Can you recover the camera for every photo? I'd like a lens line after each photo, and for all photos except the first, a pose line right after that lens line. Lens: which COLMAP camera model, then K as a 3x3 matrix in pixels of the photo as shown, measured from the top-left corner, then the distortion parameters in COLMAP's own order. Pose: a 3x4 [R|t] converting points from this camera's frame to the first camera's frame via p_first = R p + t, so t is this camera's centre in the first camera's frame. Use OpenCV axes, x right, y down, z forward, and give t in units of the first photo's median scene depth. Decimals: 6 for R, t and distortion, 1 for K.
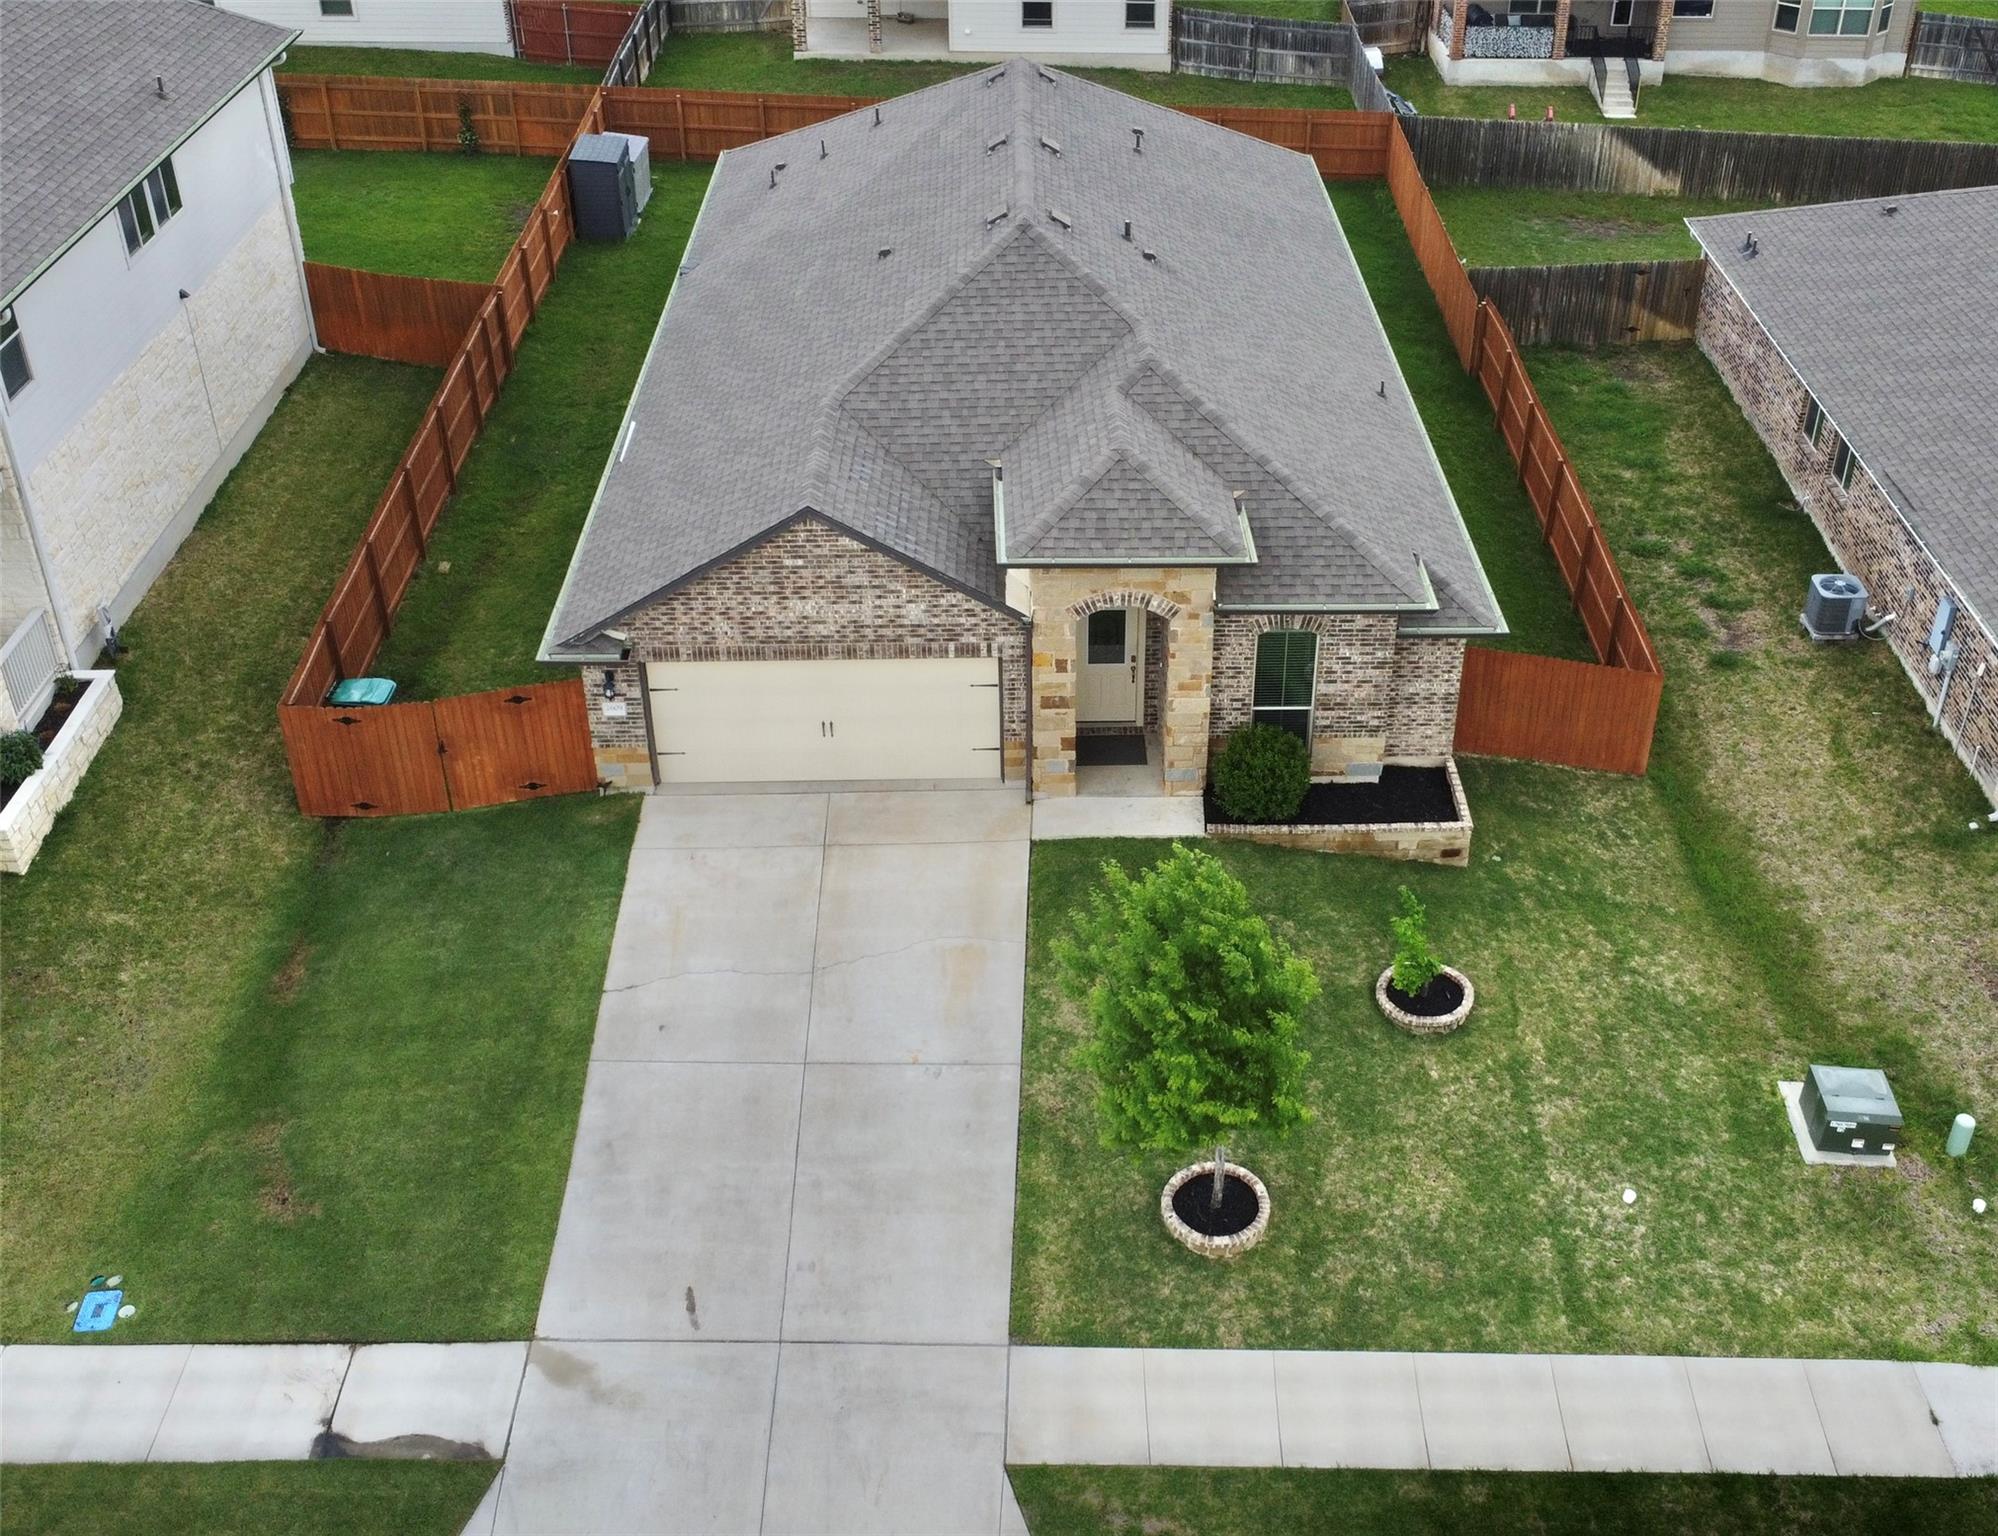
lens RADIAL K [[2202.3, 0, 999.0], [0, 2202.3, 768.0], [0, 0, 1]] dist [-0.175848, 0.000726]
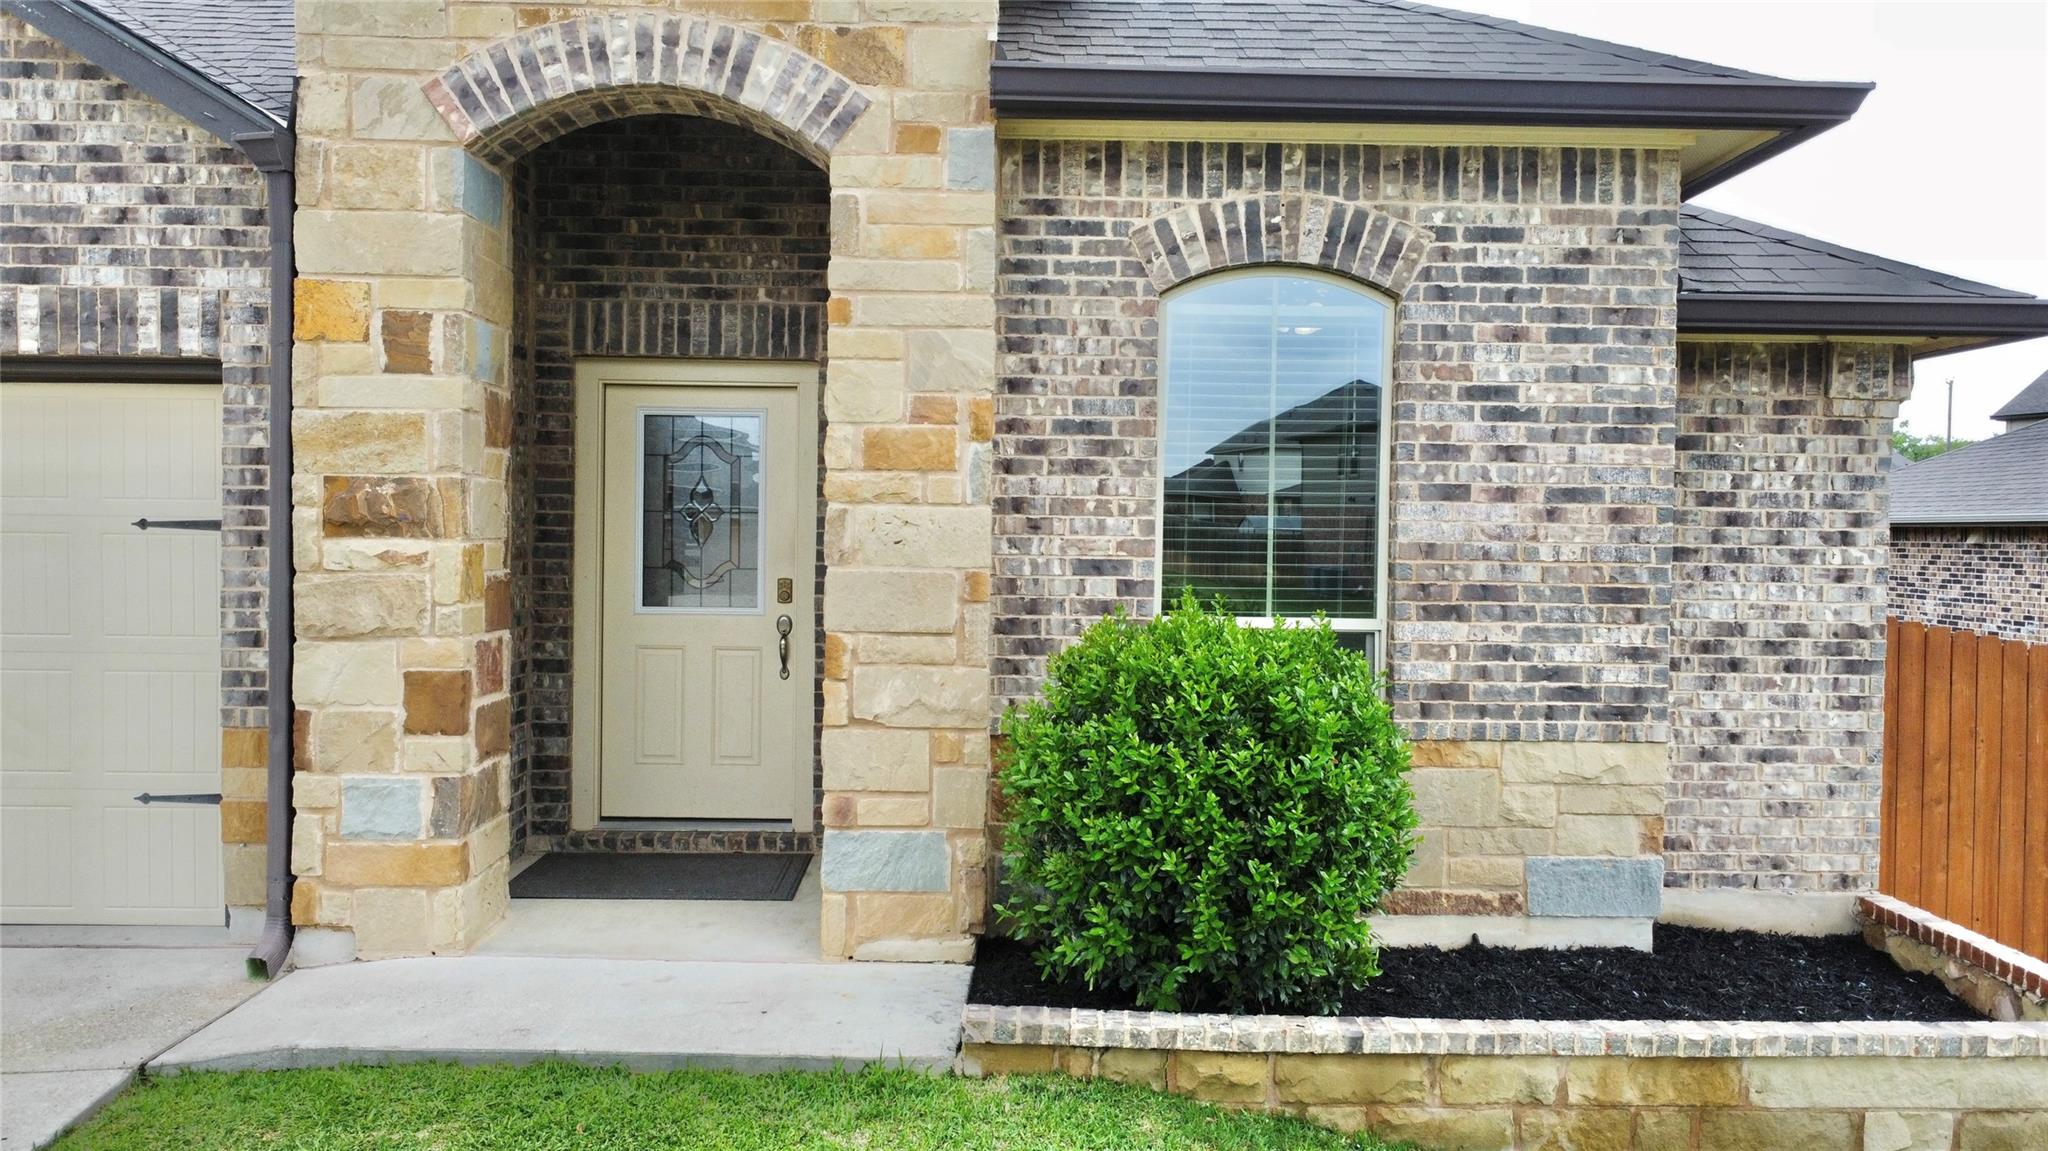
lens RADIAL K [[1548.6, 0, 1024.0], [0, 1548.6, 575.5], [0, 0, 1]] dist [-0.001527, -0.000826]
pose [[0.999581, 0.025890, 0.012925, 0.097574], [-0.014834, 0.841965, -0.539329, 0.072285], [-0.024846, 0.538911, 0.841996, 0.849096]]
